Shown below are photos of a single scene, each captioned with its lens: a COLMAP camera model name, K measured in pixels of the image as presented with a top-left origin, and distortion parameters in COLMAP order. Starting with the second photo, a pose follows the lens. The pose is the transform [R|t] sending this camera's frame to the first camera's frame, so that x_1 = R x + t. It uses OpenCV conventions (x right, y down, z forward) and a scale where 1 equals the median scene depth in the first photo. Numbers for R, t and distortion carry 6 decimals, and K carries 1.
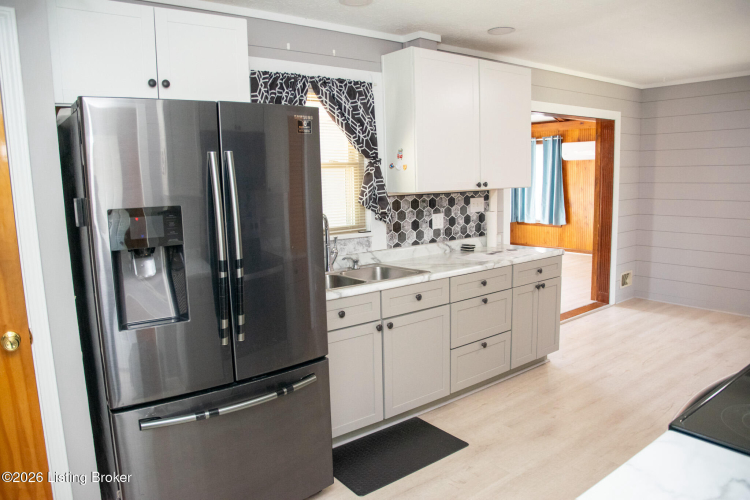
lens RADIAL K [[533.2, 0, 371.5], [0, 533.2, 251.0], [0, 0, 1]] dist [-0.129652, 0.081249]
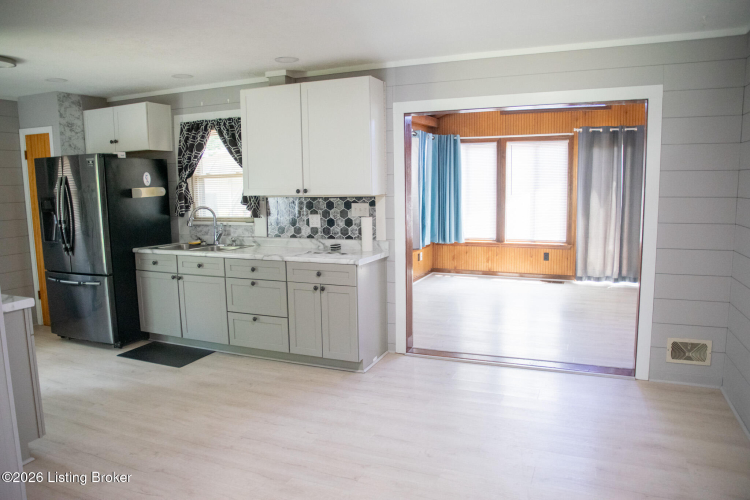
lens RADIAL K [[533.2, 0, 371.5], [0, 533.2, 251.0], [0, 0, 1]] dist [-0.129652, 0.081249]
pose [[0.470026, 0.131514, -0.872800, 1.228428], [-0.119199, 0.989237, 0.084867, -0.105132], [0.874567, 0.064148, 0.480644, 0.543939]]
